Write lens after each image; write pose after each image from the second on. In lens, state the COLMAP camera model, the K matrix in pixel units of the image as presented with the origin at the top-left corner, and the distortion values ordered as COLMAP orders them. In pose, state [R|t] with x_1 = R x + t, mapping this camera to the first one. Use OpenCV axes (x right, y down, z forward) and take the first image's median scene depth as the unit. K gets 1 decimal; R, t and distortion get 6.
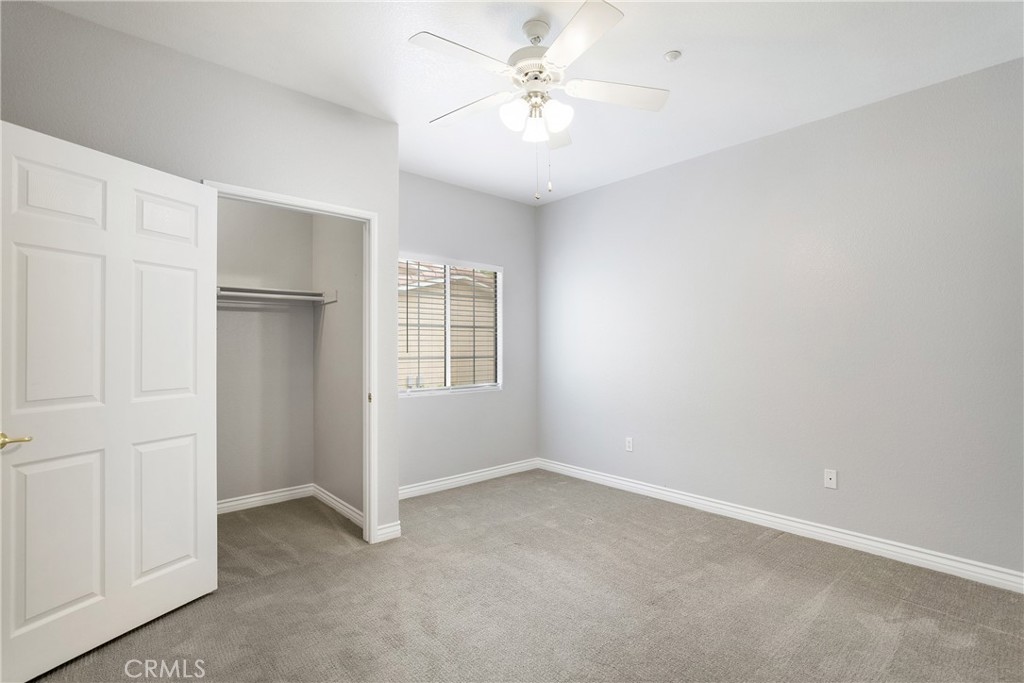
lens RADIAL K [[473.9, 0, 518.4], [0, 473.9, 344.4], [0, 0, 1]] dist [-0.030570, 0.006918]
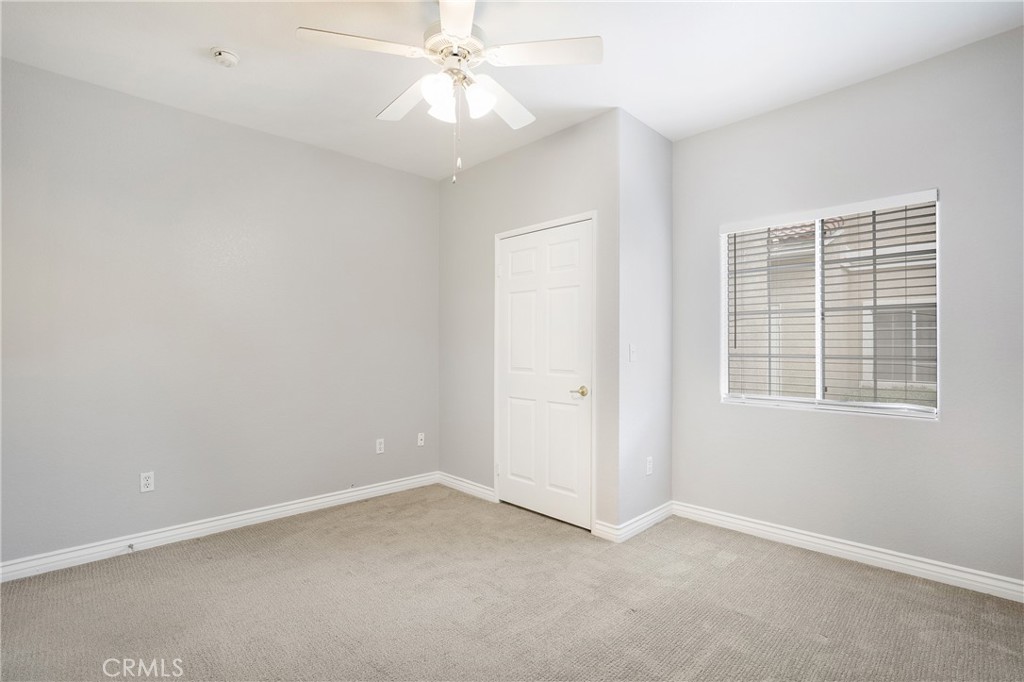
lens RADIAL K [[473.9, 0, 506.6], [0, 473.9, 345.4], [0, 0, 1]] dist [-0.030570, 0.006918]
pose [[0.051426, -0.002021, -0.998675, 0.449905], [0.017450, 0.999847, -0.001124, 0.005066], [0.998524, -0.017369, 0.051454, 0.483377]]
